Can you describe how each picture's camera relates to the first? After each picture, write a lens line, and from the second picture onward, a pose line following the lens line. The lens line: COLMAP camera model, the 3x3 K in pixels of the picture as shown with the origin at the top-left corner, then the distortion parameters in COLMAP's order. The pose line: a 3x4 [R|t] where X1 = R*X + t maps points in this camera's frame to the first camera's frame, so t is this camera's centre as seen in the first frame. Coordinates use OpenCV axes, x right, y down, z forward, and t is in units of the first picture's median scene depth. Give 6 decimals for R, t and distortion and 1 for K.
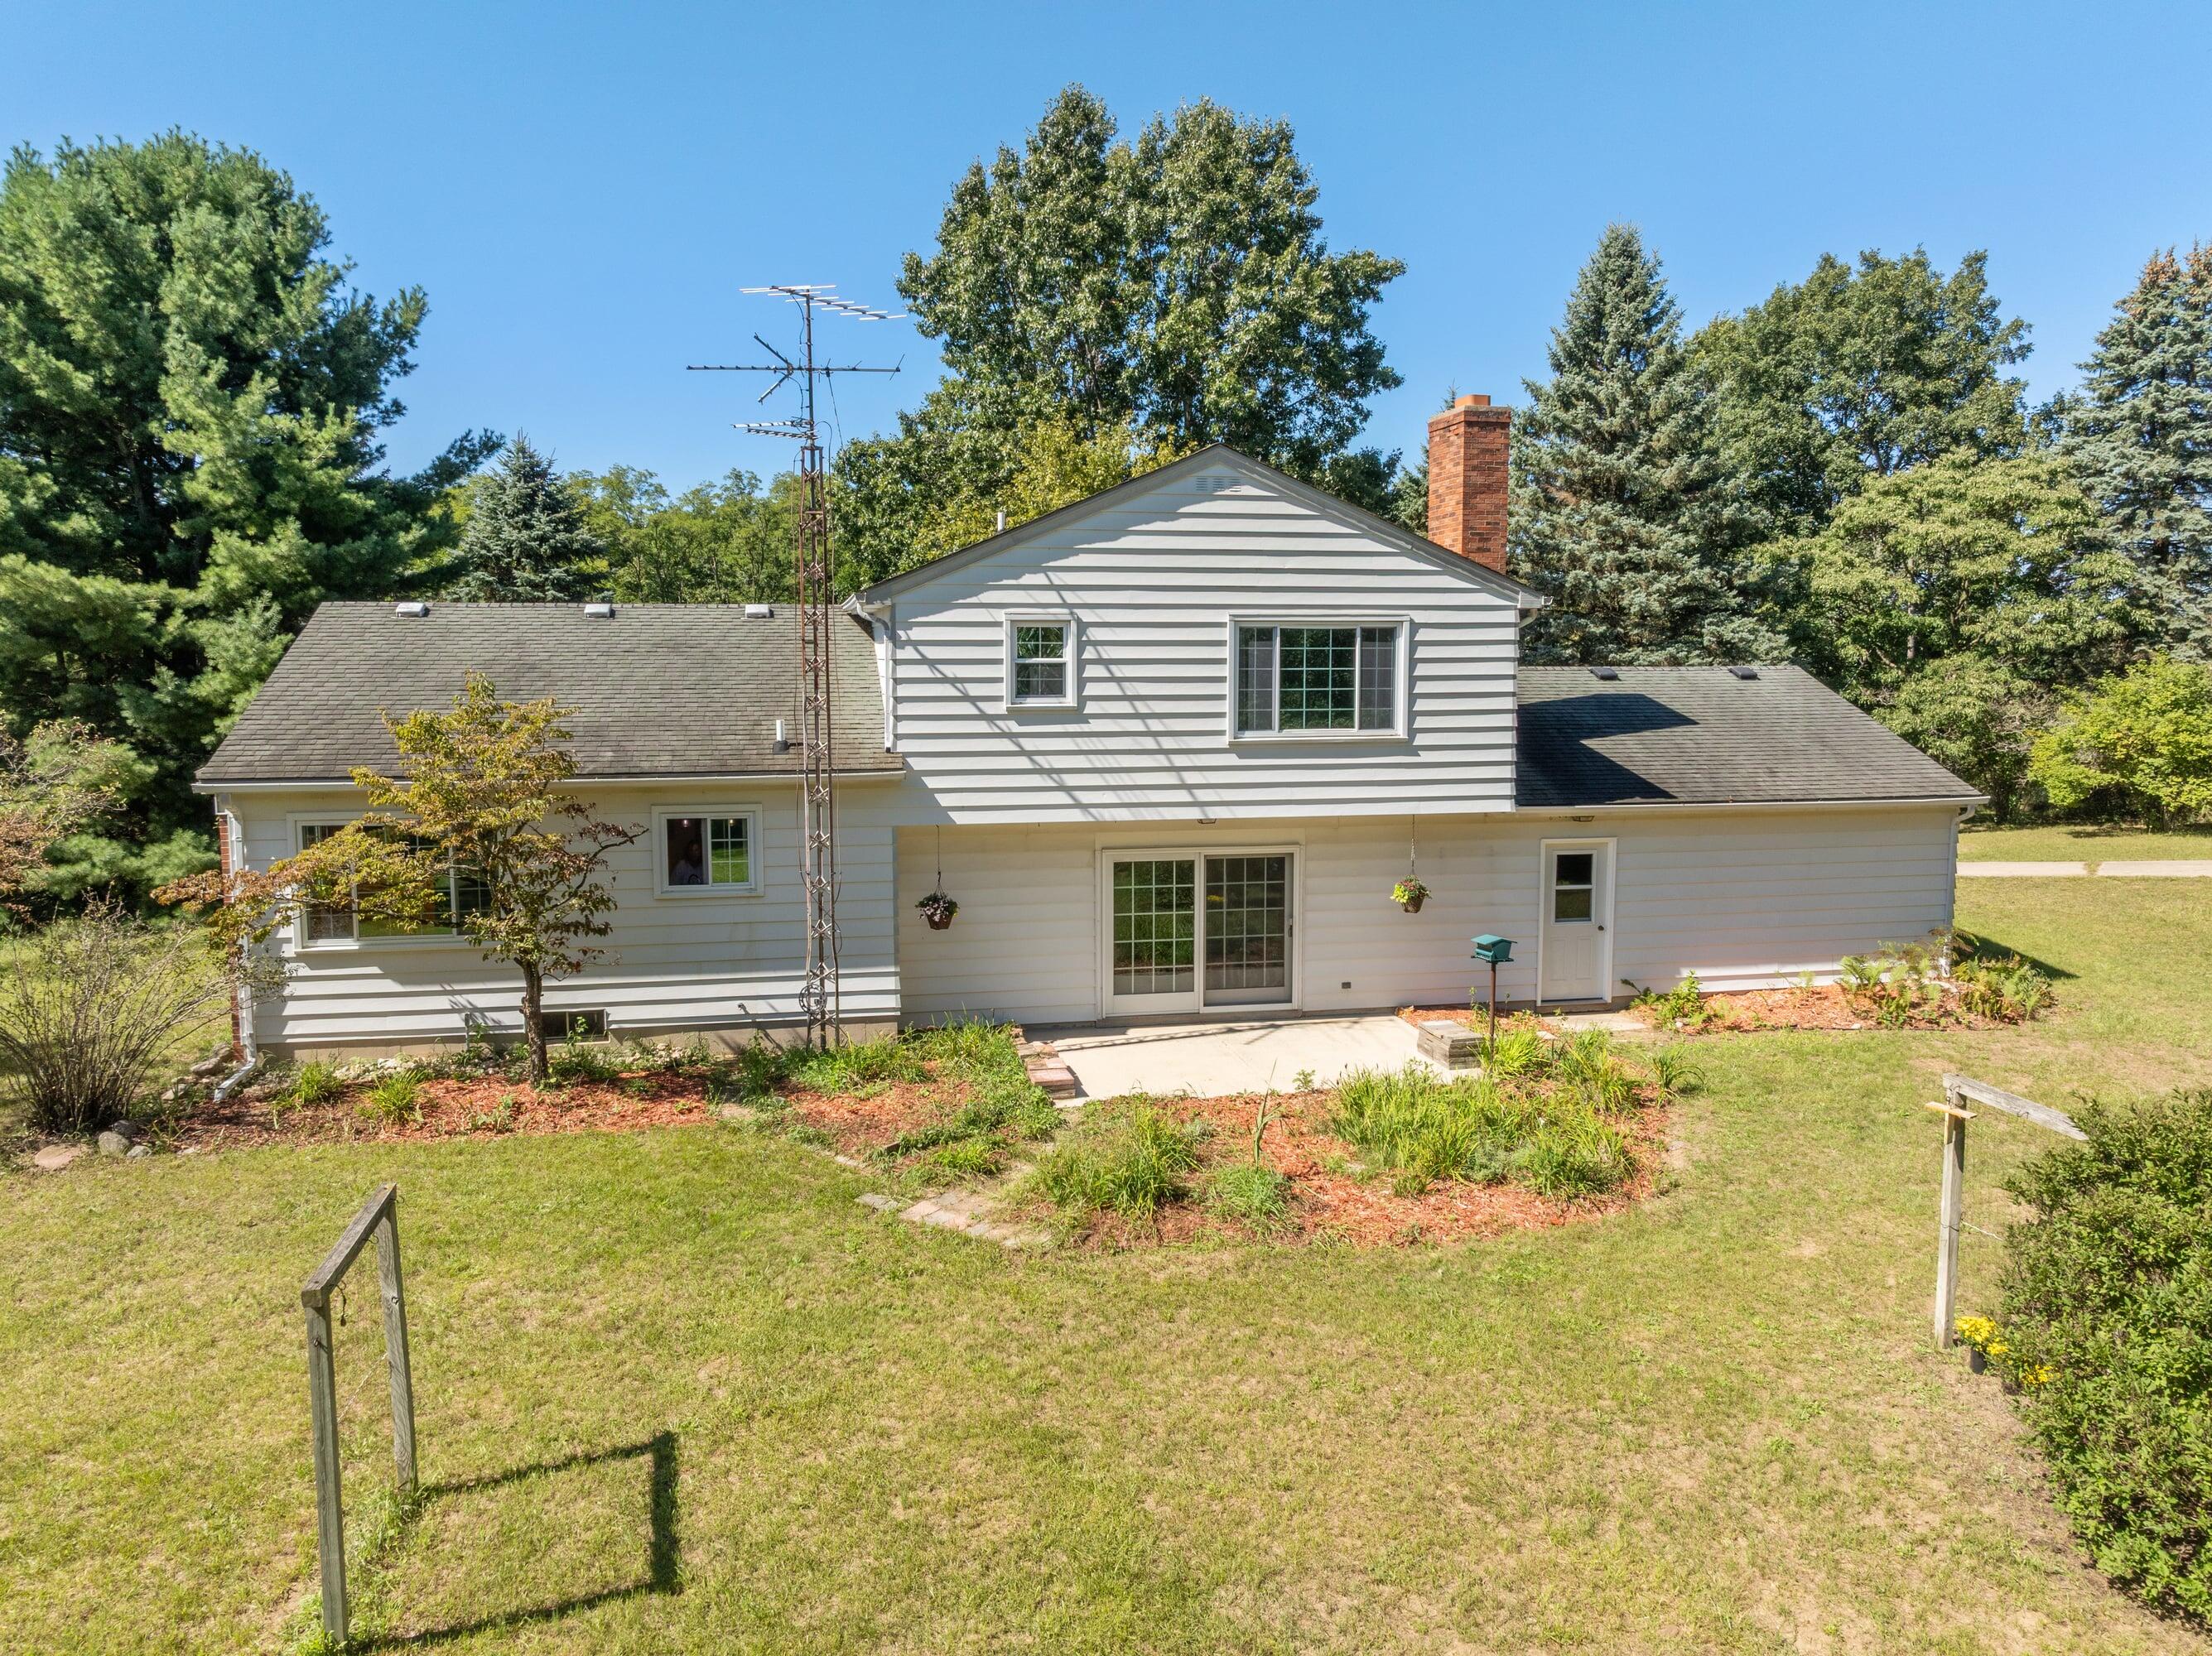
lens RADIAL K [[1545.4, 0, 1106.0], [0, 1545.4, 828.0], [0, 0, 1]] dist [-0.018165, 0.004021]
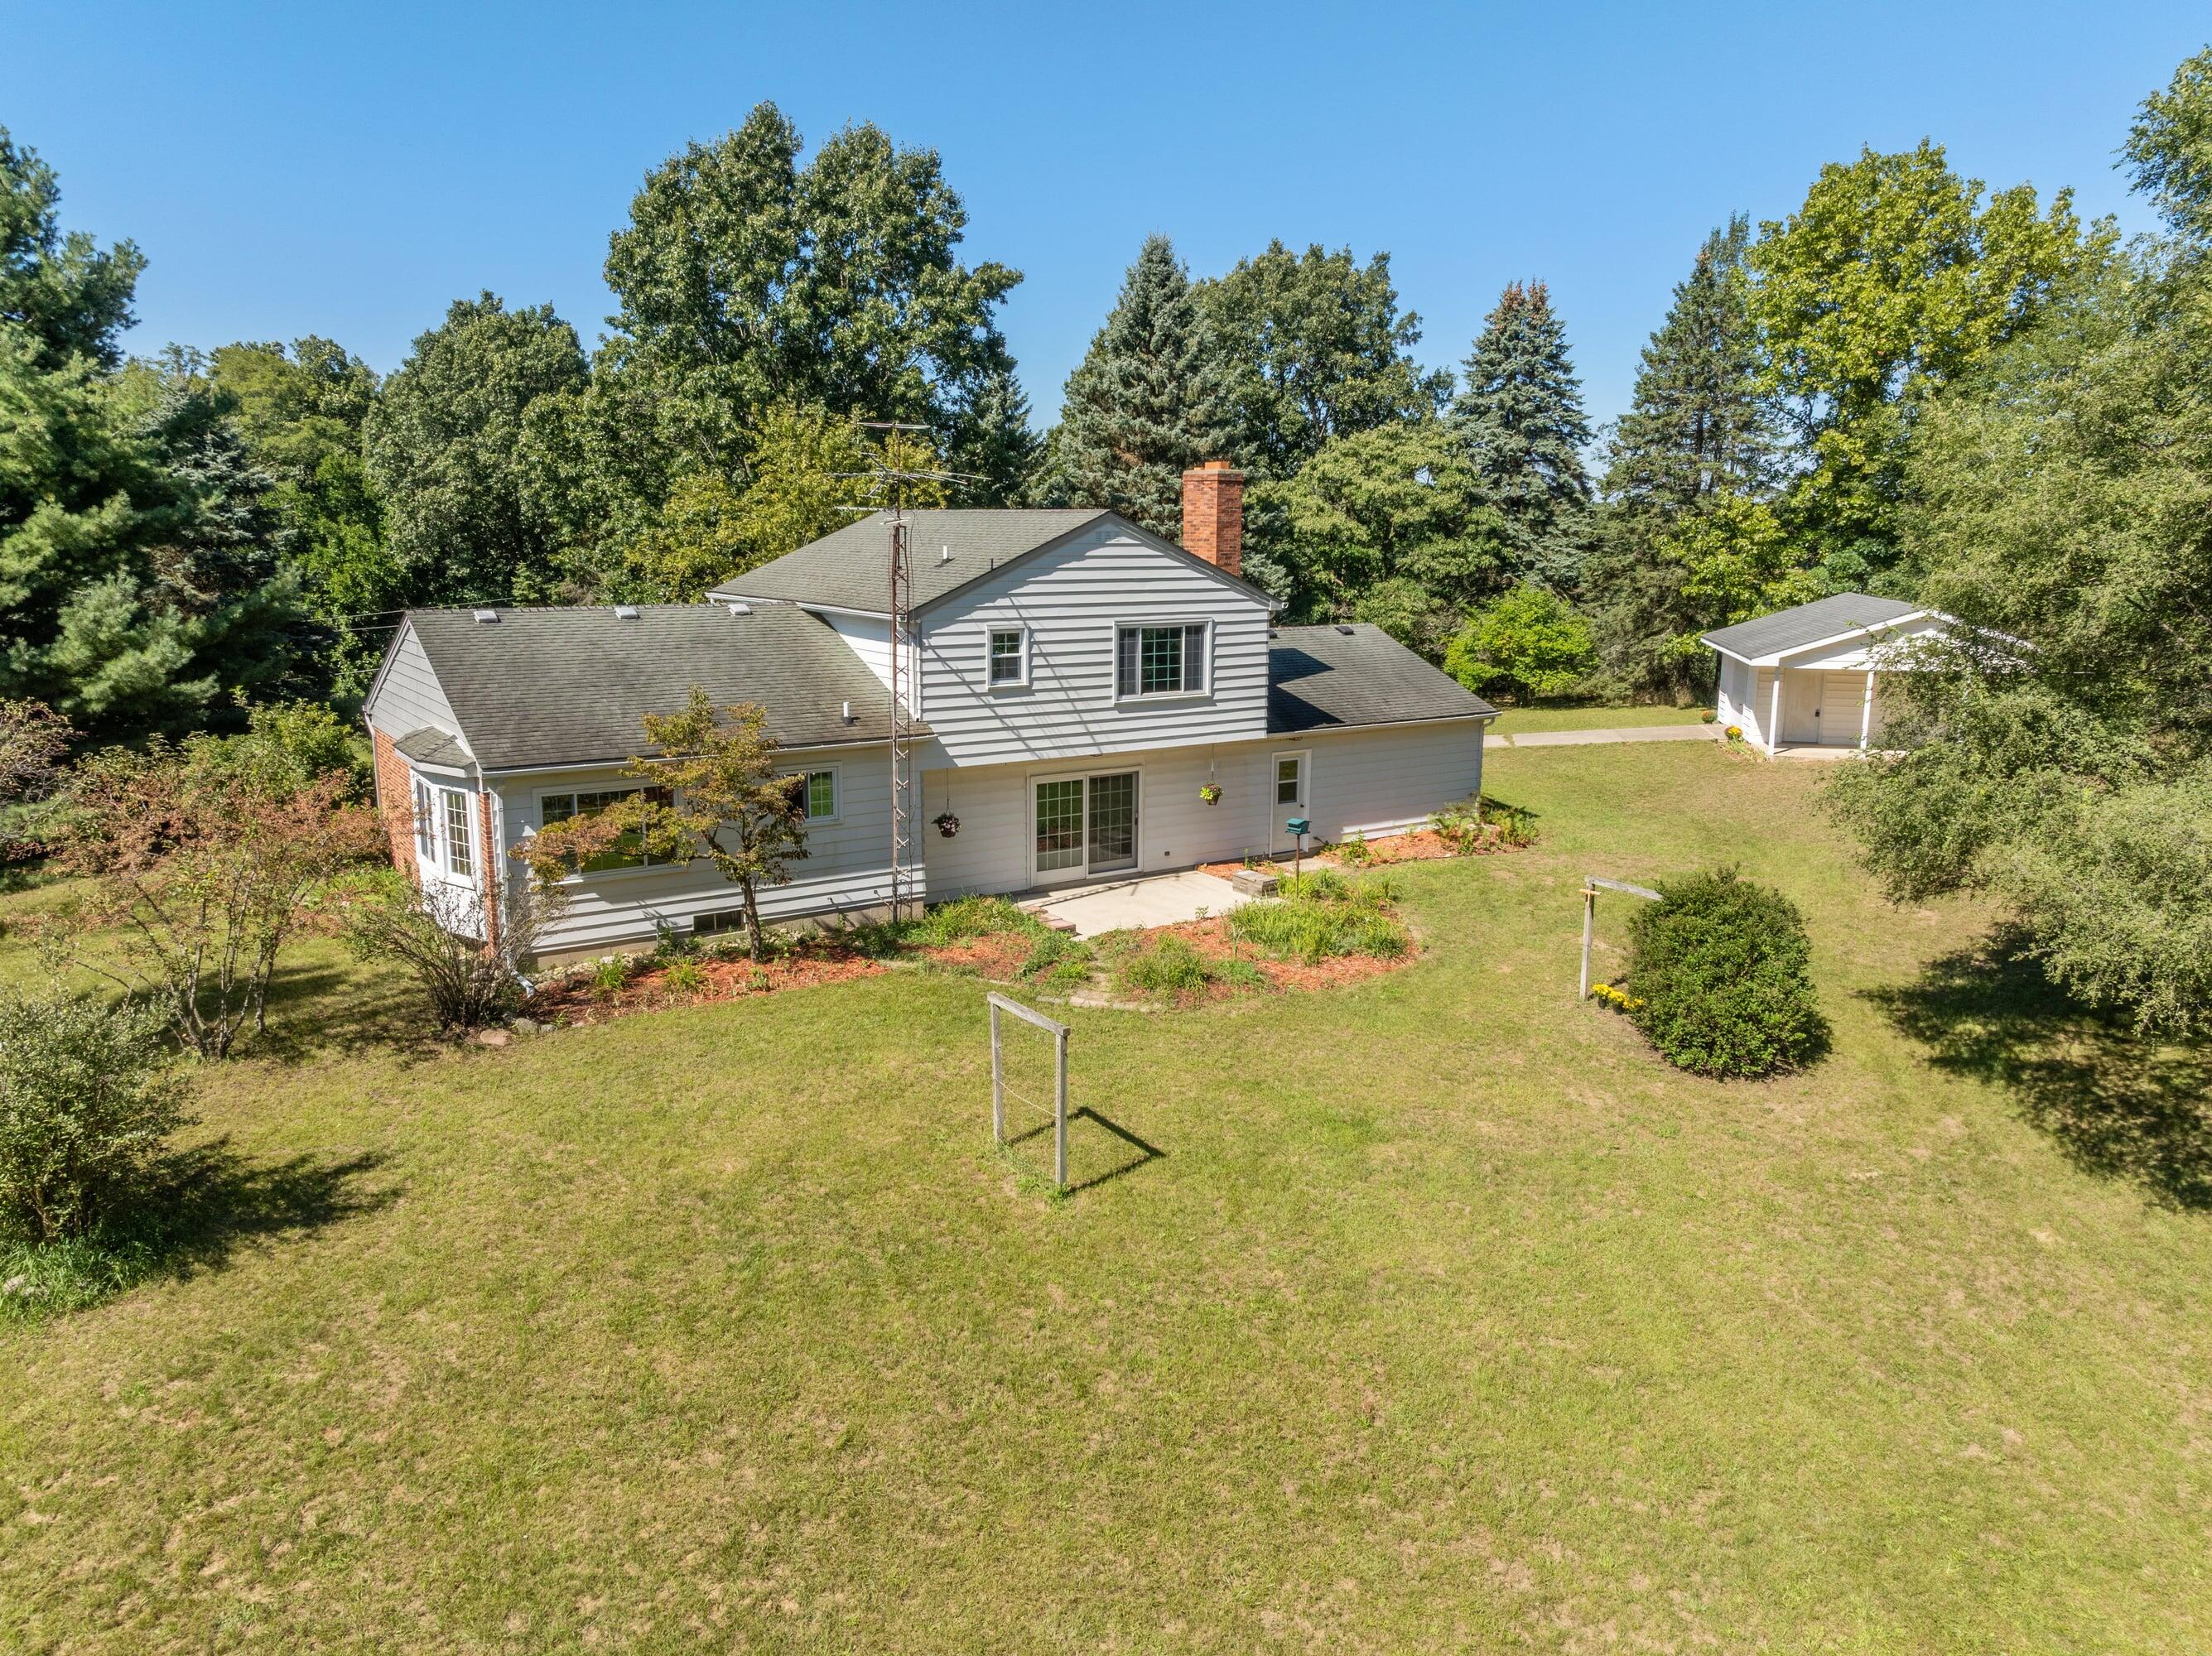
lens RADIAL K [[1523.3, 0, 1106.0], [0, 1523.3, 828.0], [0, 0, 1]] dist [0.003832, 0.002254]
pose [[0.923332, -0.068368, 0.377867, -0.491375], [0.034245, 0.994763, 0.096306, -0.075264], [-0.382472, -0.075982, 0.920838, -0.393960]]
